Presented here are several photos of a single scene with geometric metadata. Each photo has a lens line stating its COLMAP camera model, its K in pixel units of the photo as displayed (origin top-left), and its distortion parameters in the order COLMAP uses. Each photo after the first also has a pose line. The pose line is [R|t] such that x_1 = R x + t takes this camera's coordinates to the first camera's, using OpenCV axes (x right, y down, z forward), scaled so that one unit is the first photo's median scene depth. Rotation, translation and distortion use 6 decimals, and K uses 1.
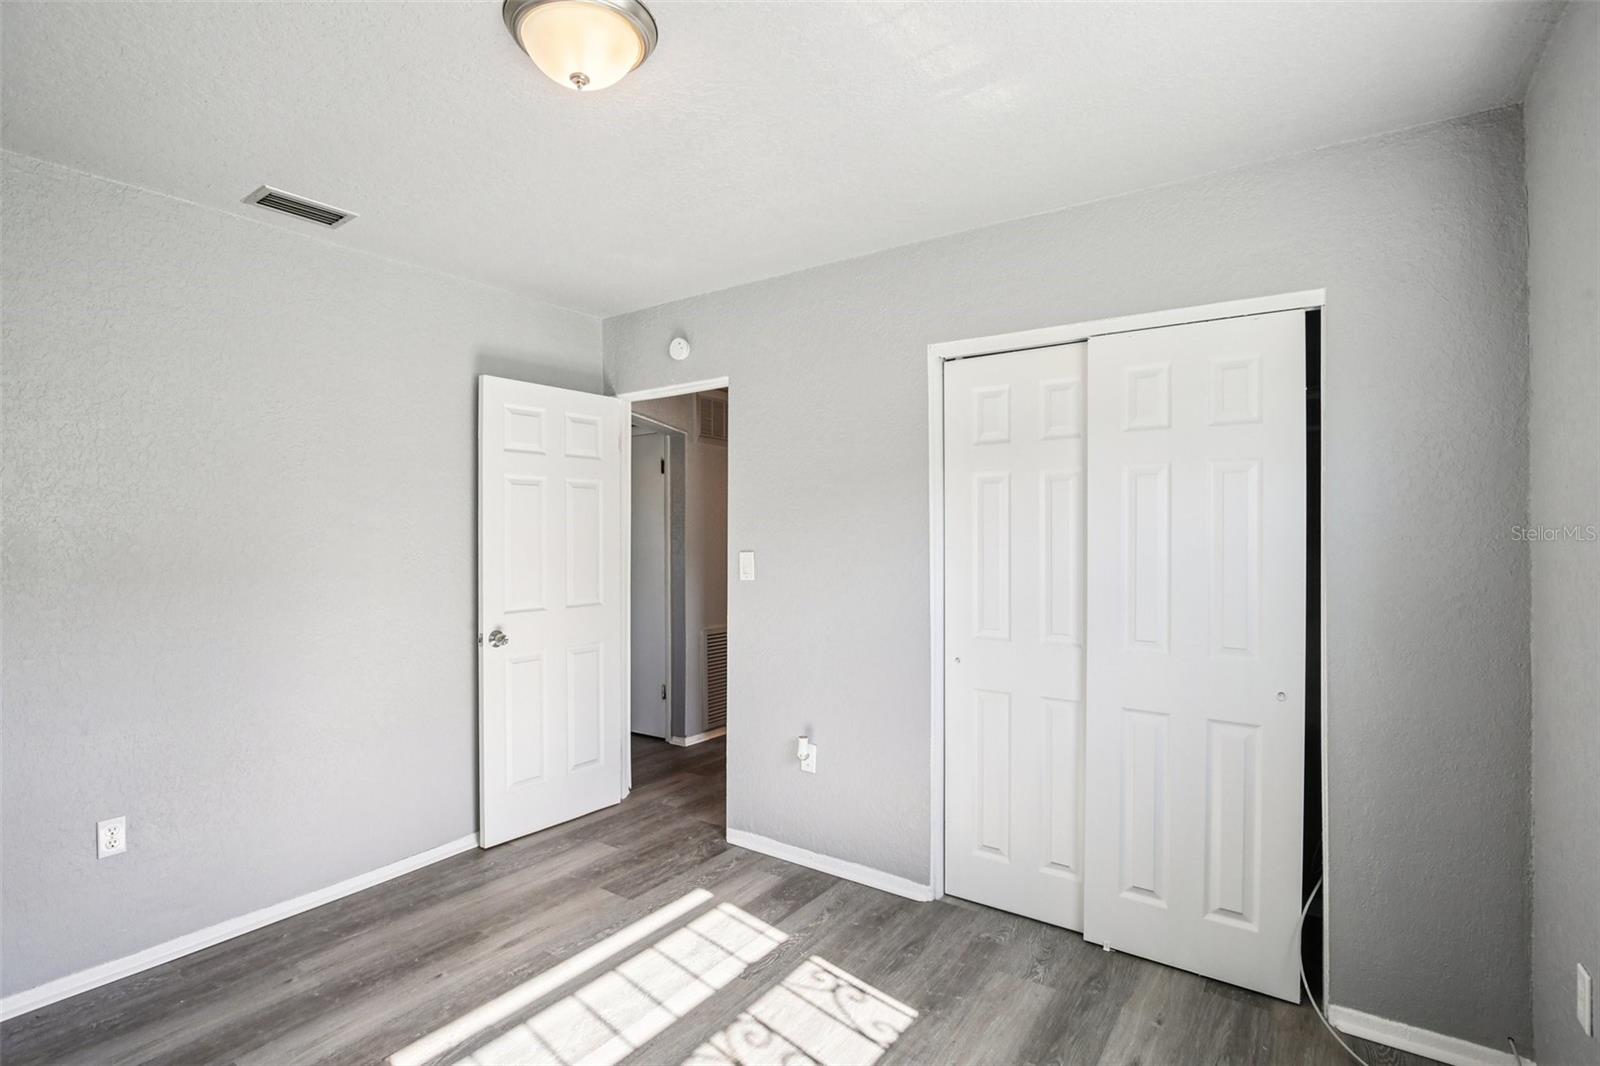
lens RADIAL K [[759.2, 0, 788.9], [0, 759.2, 533.7], [0, 0, 1]] dist [-0.014805, 0.001001]
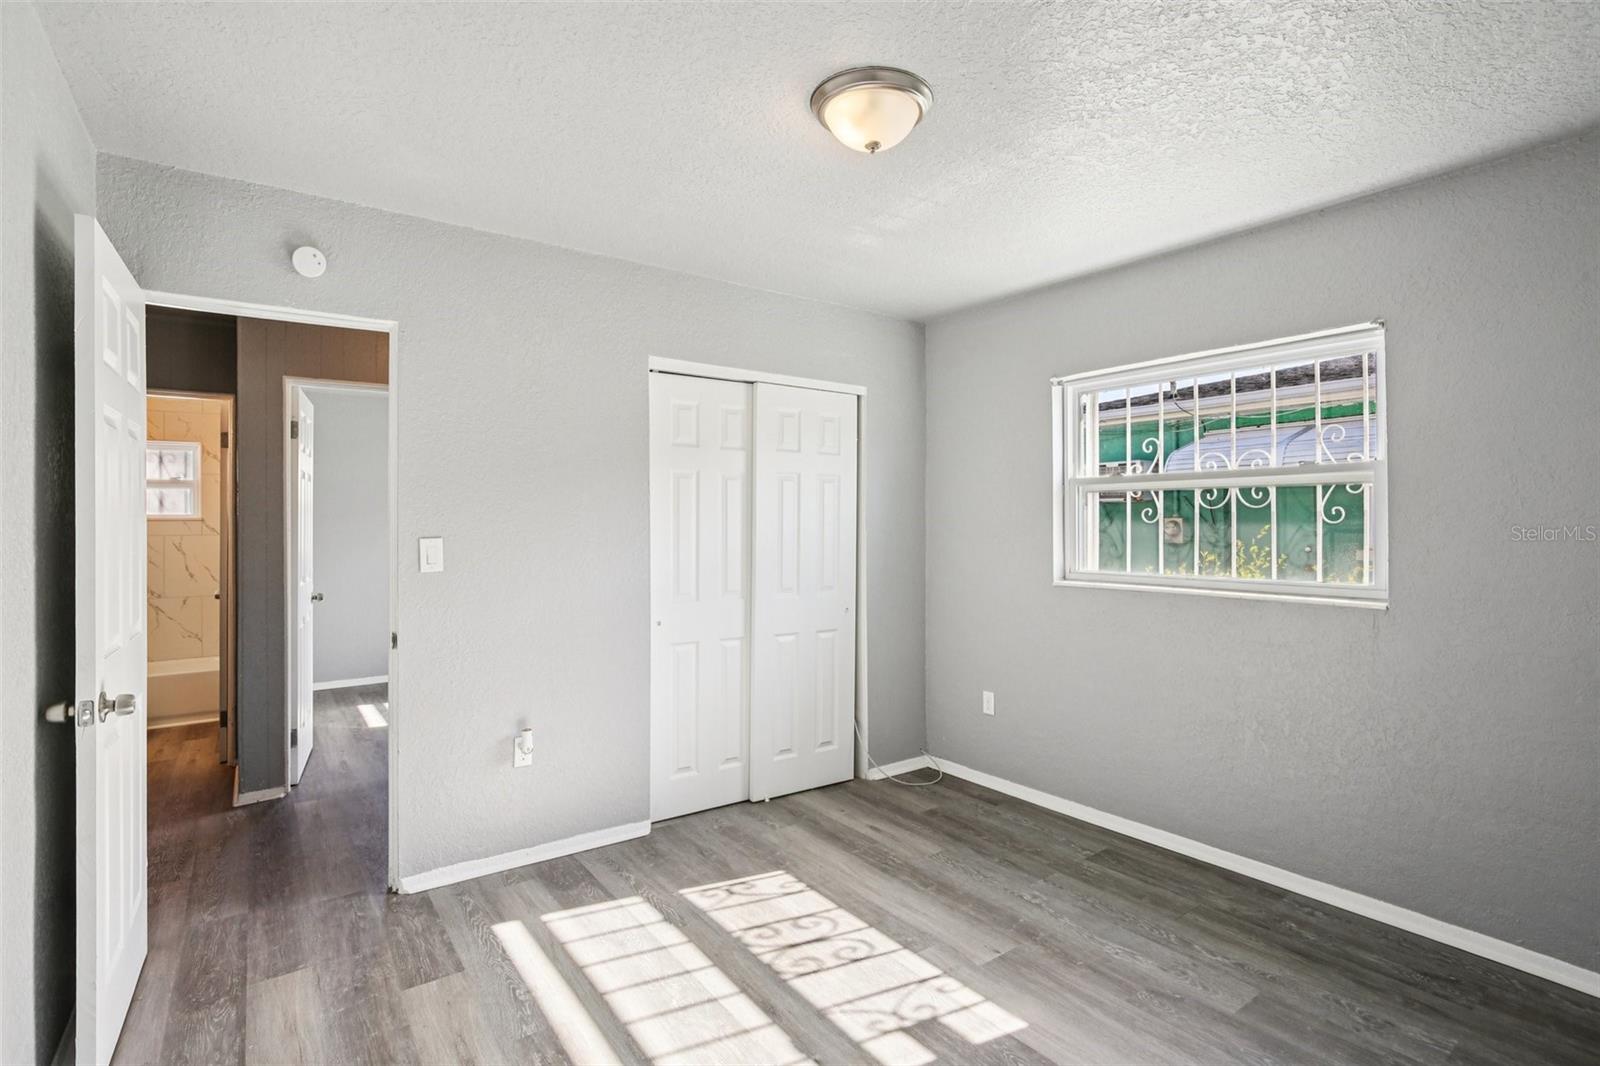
lens RADIAL K [[759.2, 0, 793.9], [0, 759.2, 524.1], [0, 0, 1]] dist [-0.014805, 0.001001]
pose [[0.335016, 0.000087, 0.942213, -0.913741], [0.001048, 0.999999, -0.000466, 0.011765], [-0.942212, 0.001144, 0.335015, 0.433958]]
